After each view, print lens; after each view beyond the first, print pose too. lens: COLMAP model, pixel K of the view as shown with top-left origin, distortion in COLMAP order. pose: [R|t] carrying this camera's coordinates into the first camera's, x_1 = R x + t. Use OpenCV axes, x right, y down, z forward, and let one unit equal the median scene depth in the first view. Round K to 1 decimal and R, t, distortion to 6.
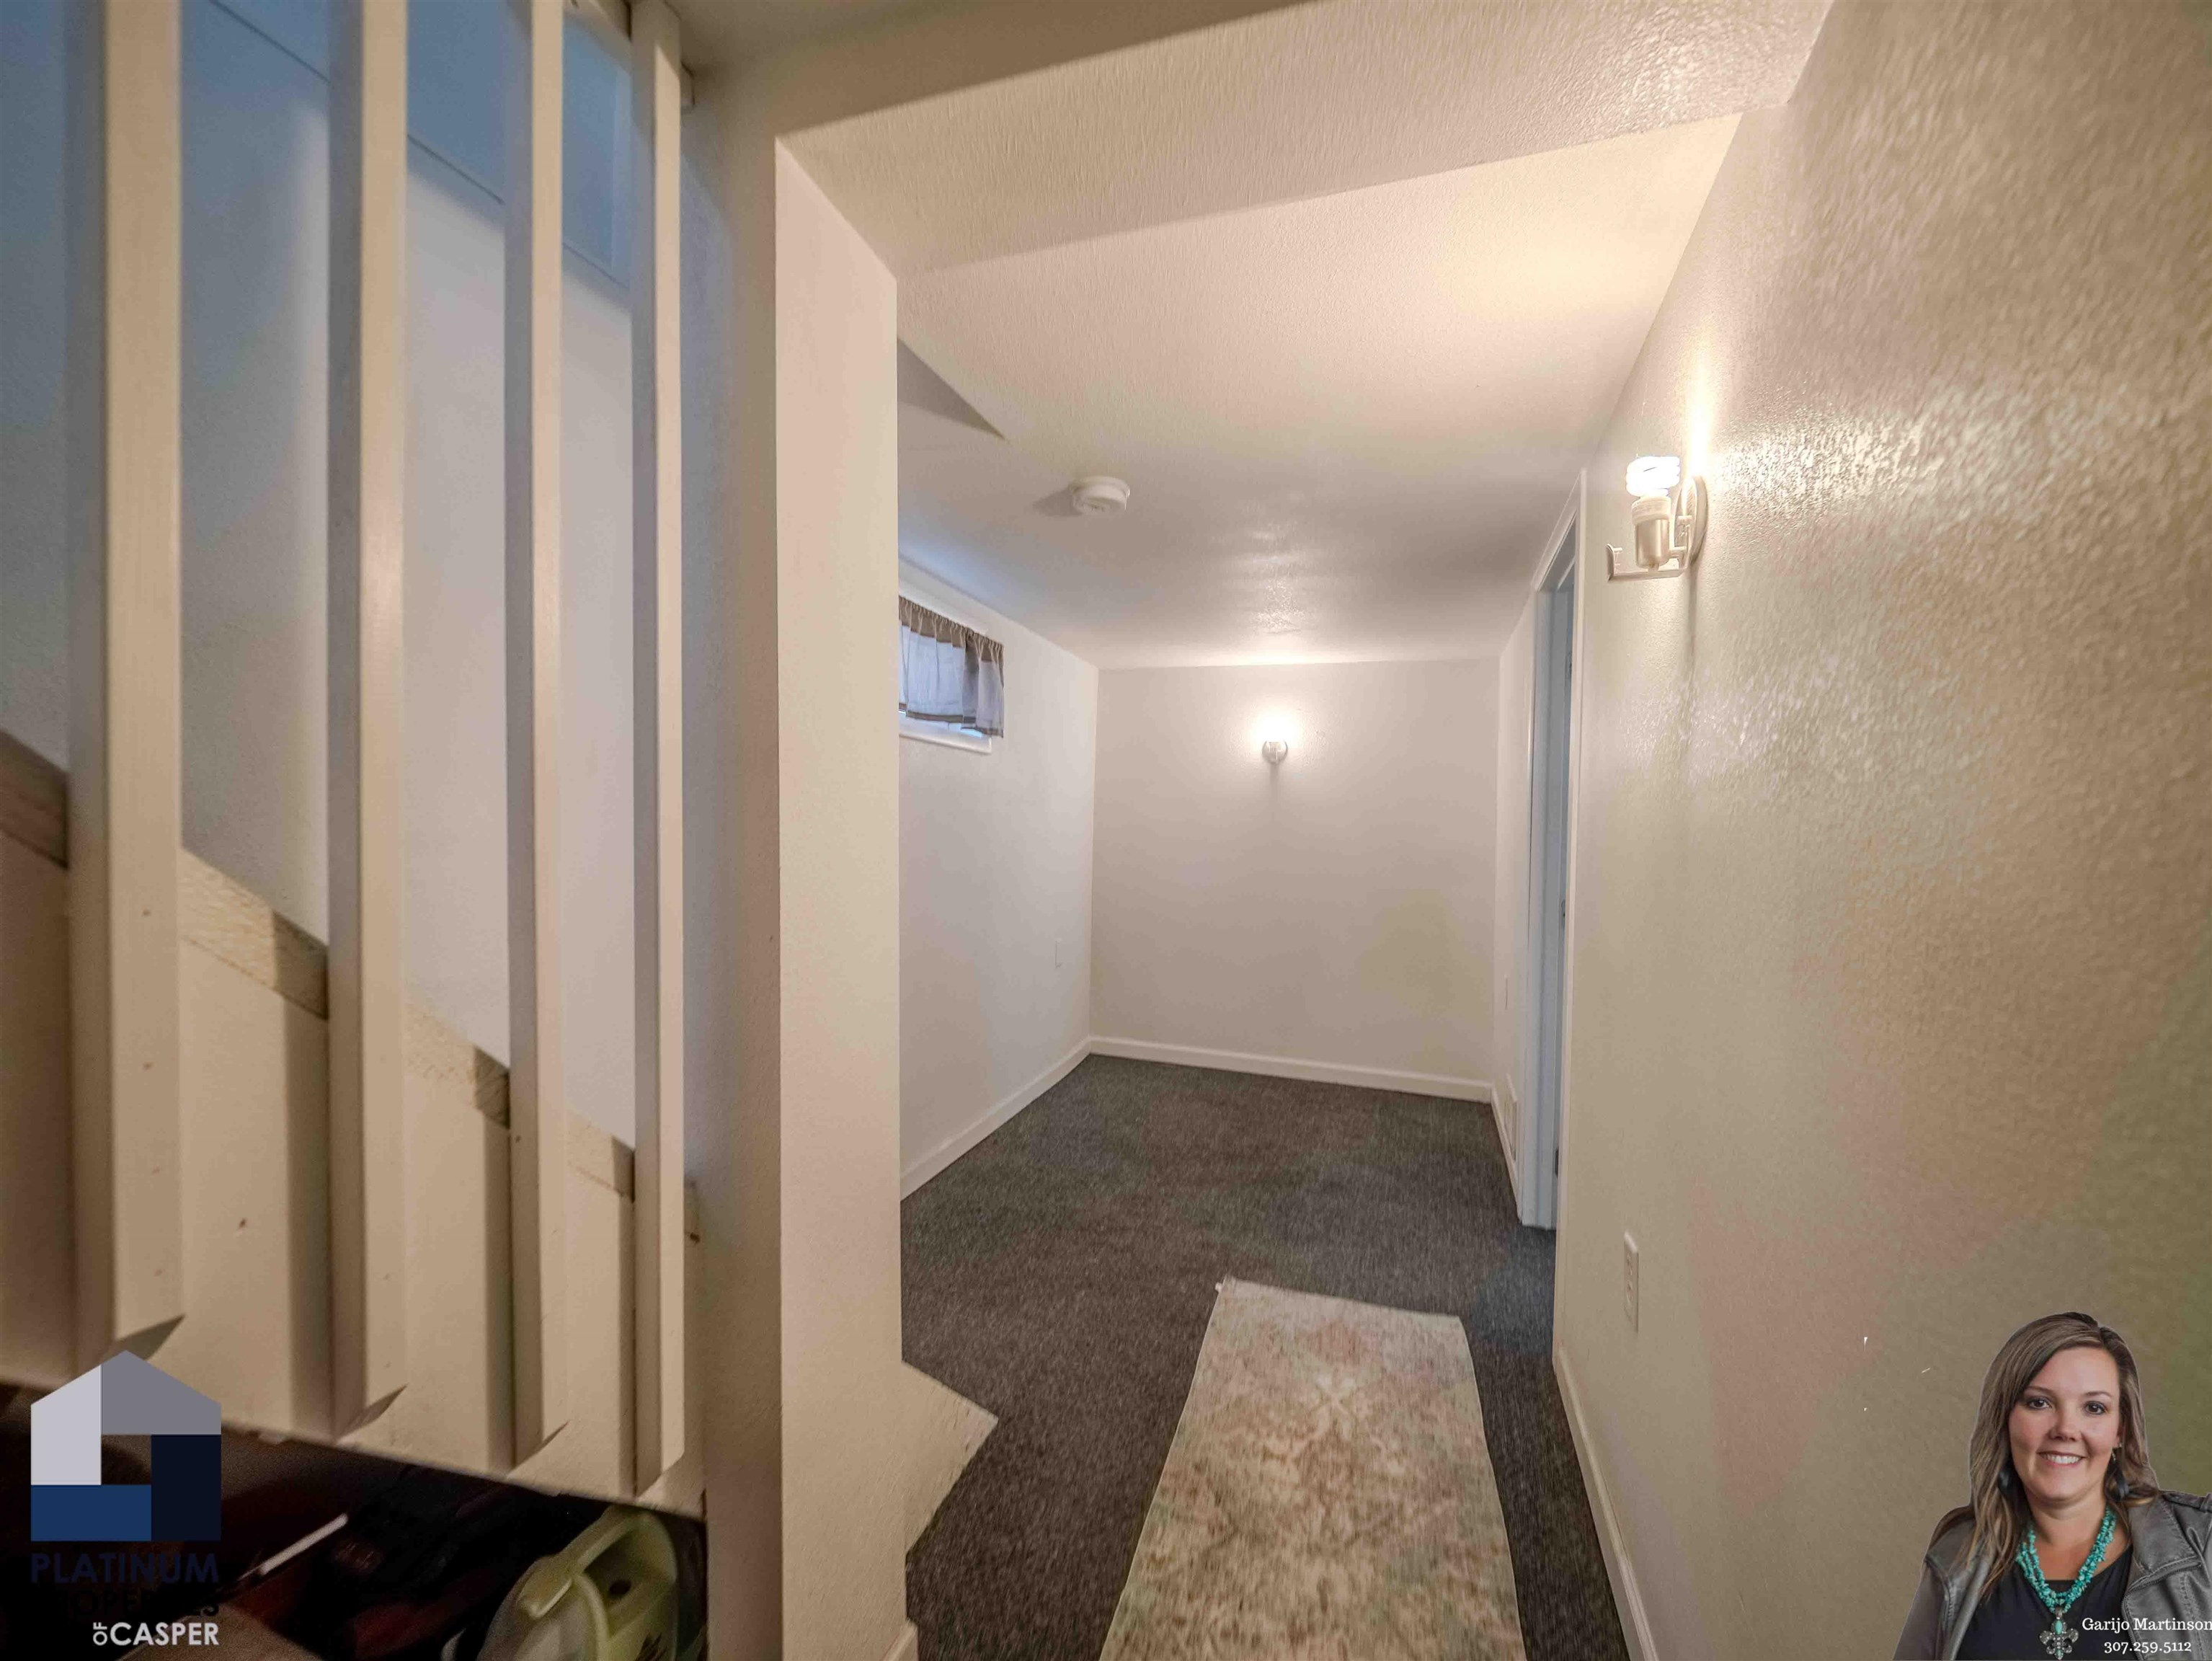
lens RADIAL K [[937.8, 0, 1105.6], [0, 937.8, 824.0], [0, 0, 1]] dist [0.014799, -0.007699]
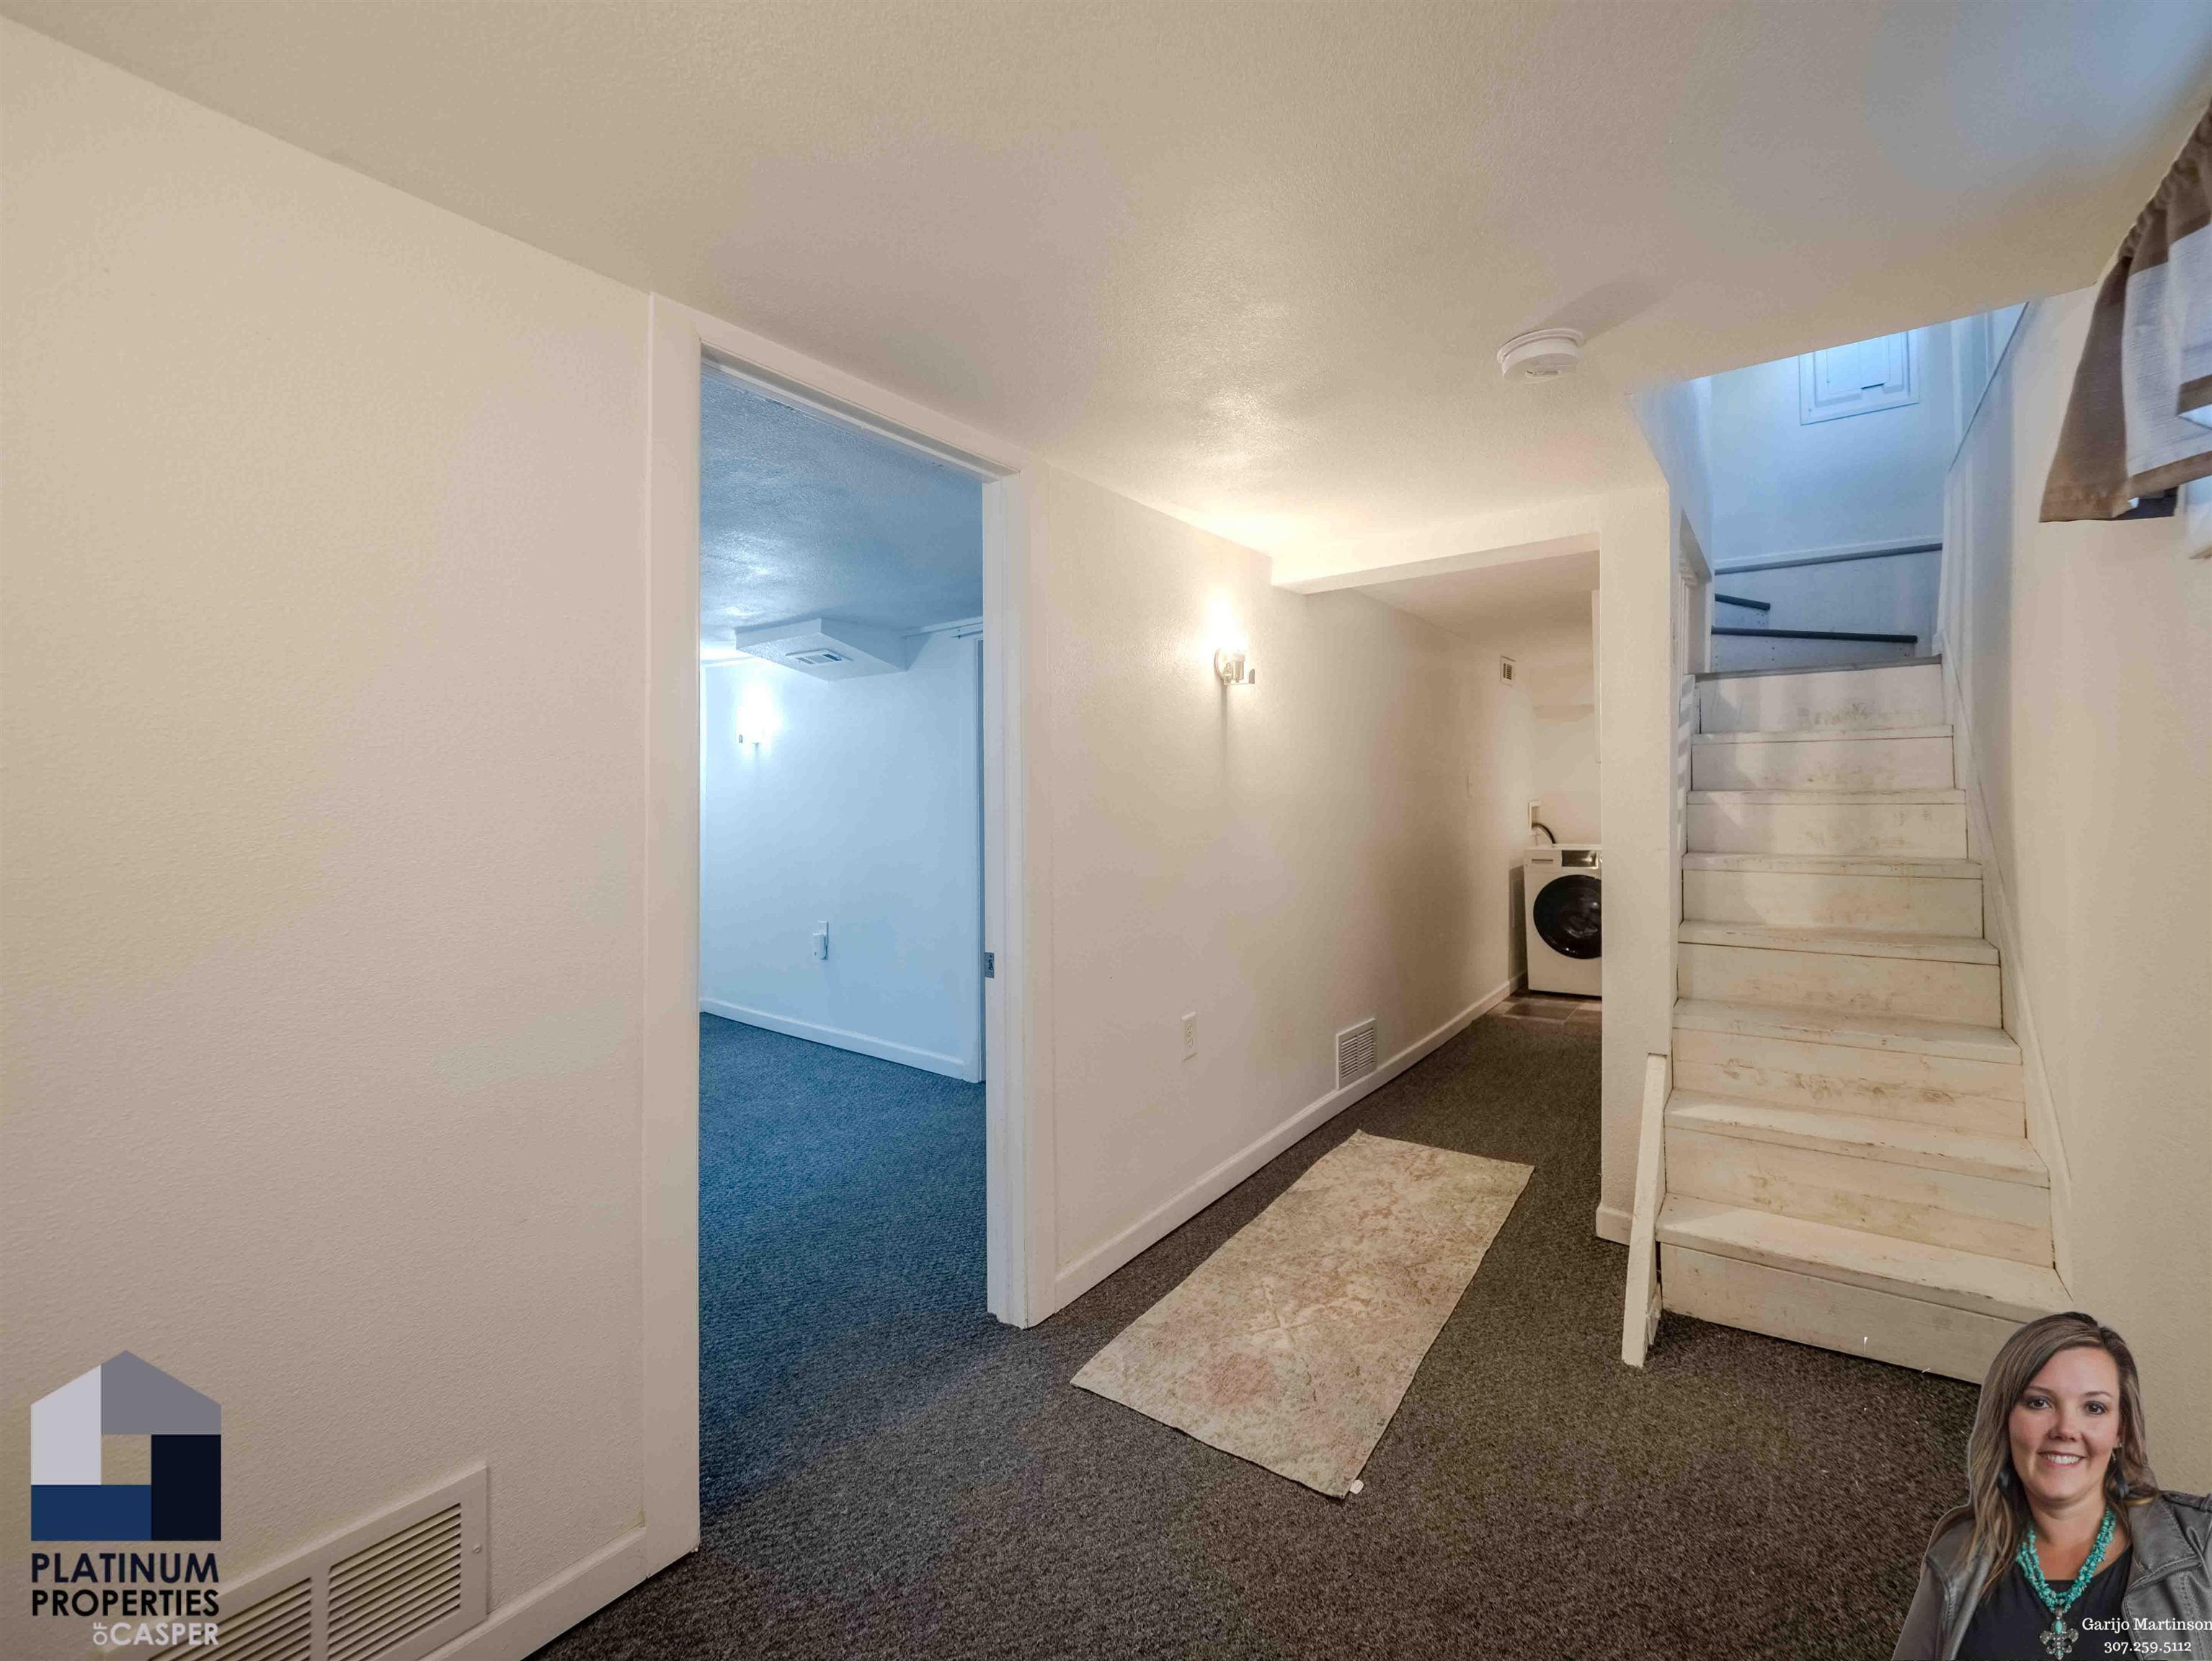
lens RADIAL K [[937.8, 0, 1101.8], [0, 937.8, 814.7], [0, 0, 1]] dist [0.014799, -0.007699]
pose [[-0.946454, -0.012792, 0.322586, 0.110041], [-0.003526, 0.999565, 0.029291, -0.006681], [-0.322820, 0.026585, -0.946087, 2.281781]]
